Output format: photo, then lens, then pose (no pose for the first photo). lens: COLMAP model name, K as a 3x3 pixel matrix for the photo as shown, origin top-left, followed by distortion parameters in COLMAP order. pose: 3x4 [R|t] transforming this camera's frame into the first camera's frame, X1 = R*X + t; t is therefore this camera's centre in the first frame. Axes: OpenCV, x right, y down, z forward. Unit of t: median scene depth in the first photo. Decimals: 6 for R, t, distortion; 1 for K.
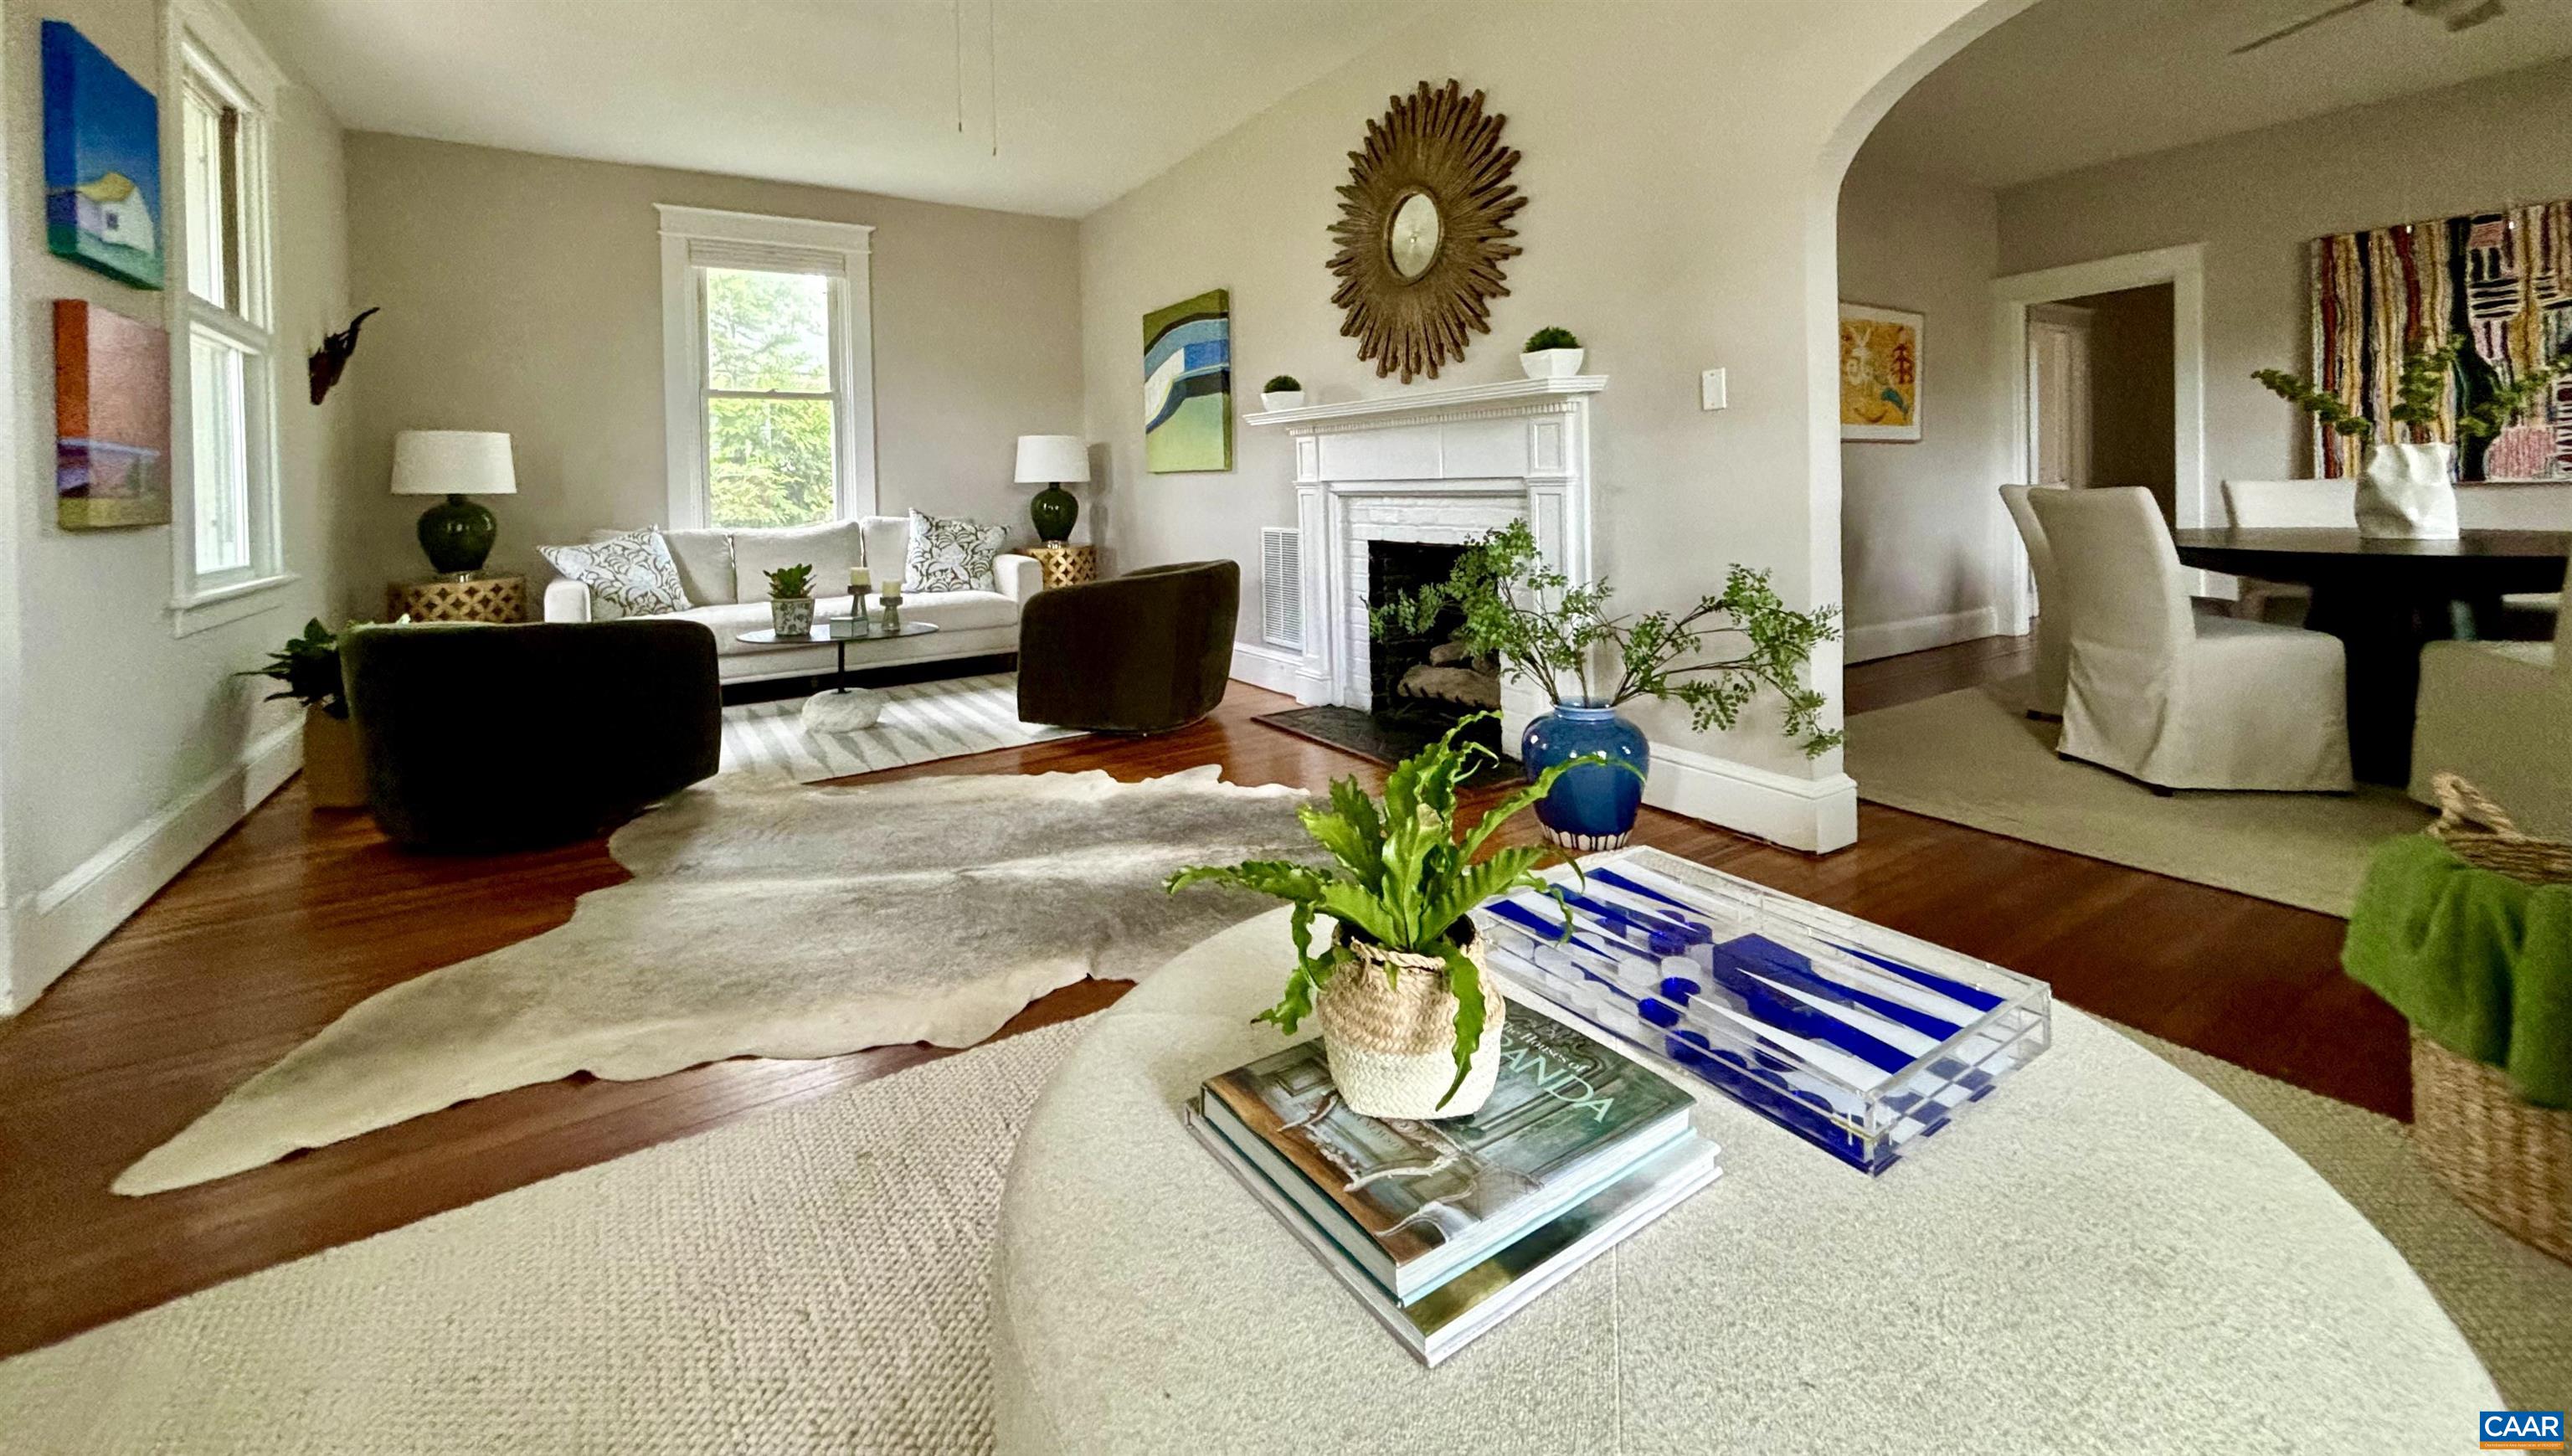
lens RADIAL K [[1033.3, 0, 1292.7], [0, 1033.3, 489.9], [0, 0, 1]] dist [-0.002216, 0.001153]
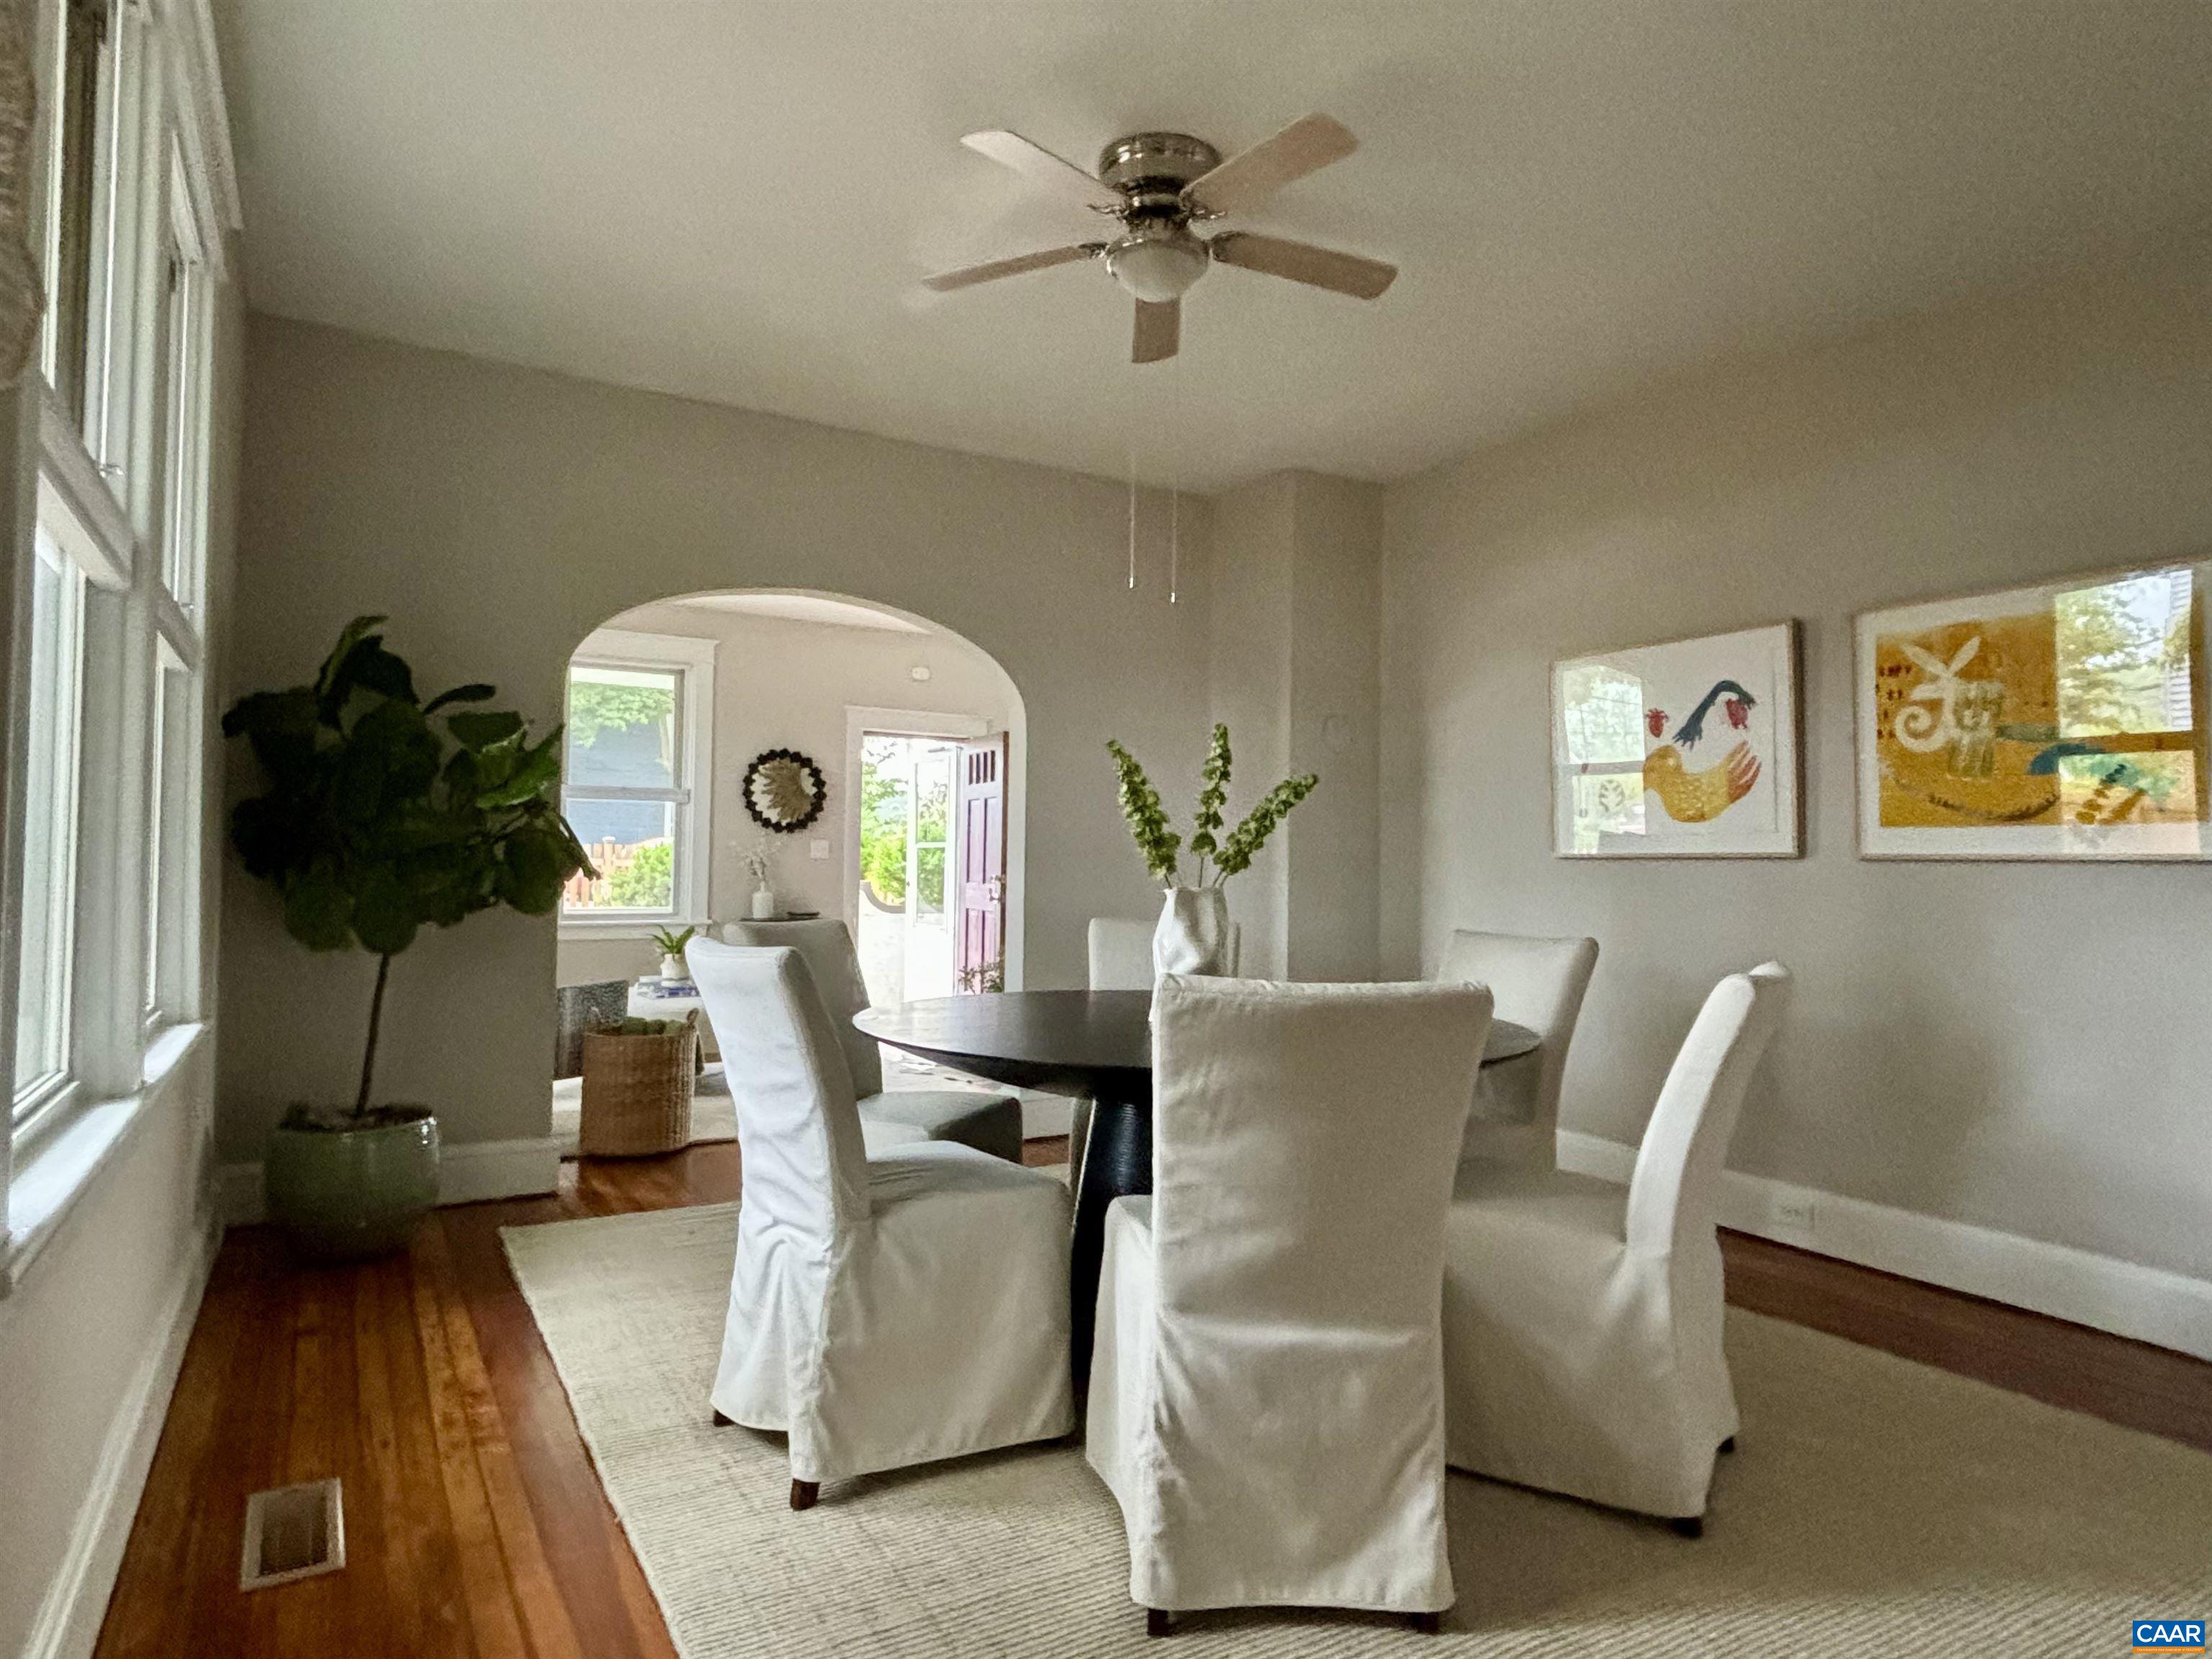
lens RADIAL K [[1245.1, 0, 1104.8], [0, 1245.1, 830.4], [0, 0, 1]] dist [0.021569, 0.000502]
pose [[-0.025578, -0.015471, -0.999553, 1.826587], [-0.025419, 0.999567, -0.014820, -0.064293], [0.999350, 0.025028, -0.025960, 0.914727]]
